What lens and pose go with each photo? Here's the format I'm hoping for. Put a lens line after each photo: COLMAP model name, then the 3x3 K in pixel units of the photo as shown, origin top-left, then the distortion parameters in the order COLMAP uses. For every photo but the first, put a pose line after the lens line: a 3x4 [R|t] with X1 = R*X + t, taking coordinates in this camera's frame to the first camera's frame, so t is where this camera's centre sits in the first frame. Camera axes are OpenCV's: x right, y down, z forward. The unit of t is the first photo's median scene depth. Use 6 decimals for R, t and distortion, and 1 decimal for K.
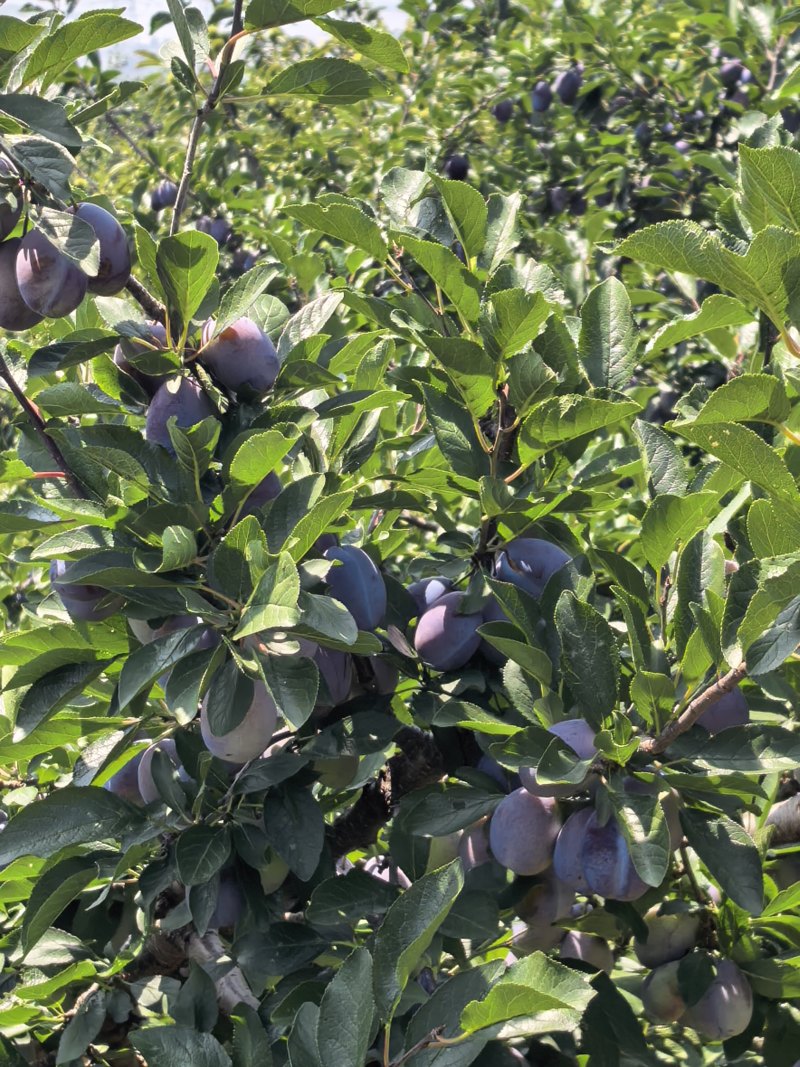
lens RADIAL K [[2579.5, 0, 400.9], [0, 2579.5, 534.5], [0, 0, 1]] dist [-0.178850, 0.000000]
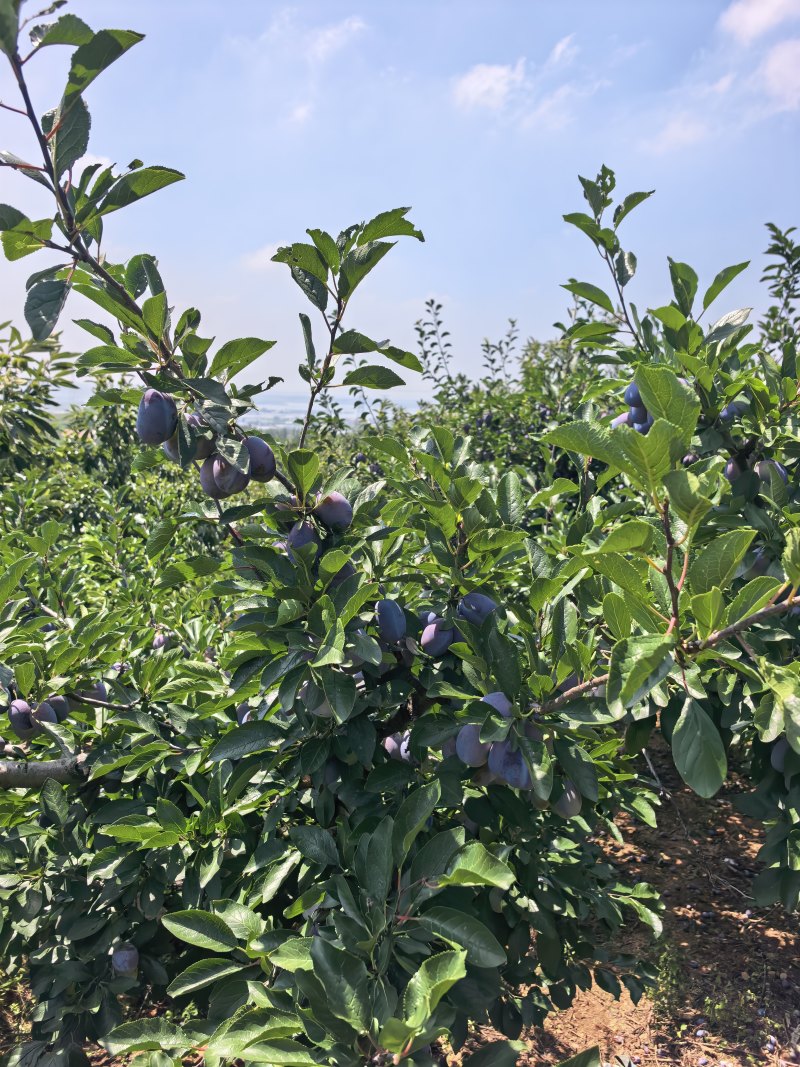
lens RADIAL K [[741.0, 0, 393.4], [0, 741.0, 529.8], [0, 0, 1]] dist [-0.001761, -0.001162]
pose [[0.997894, -0.011742, -0.063786, 0.023095], [0.009183, 0.999147, -0.040265, -0.027862], [0.064205, 0.039594, 0.997151, 0.390062]]
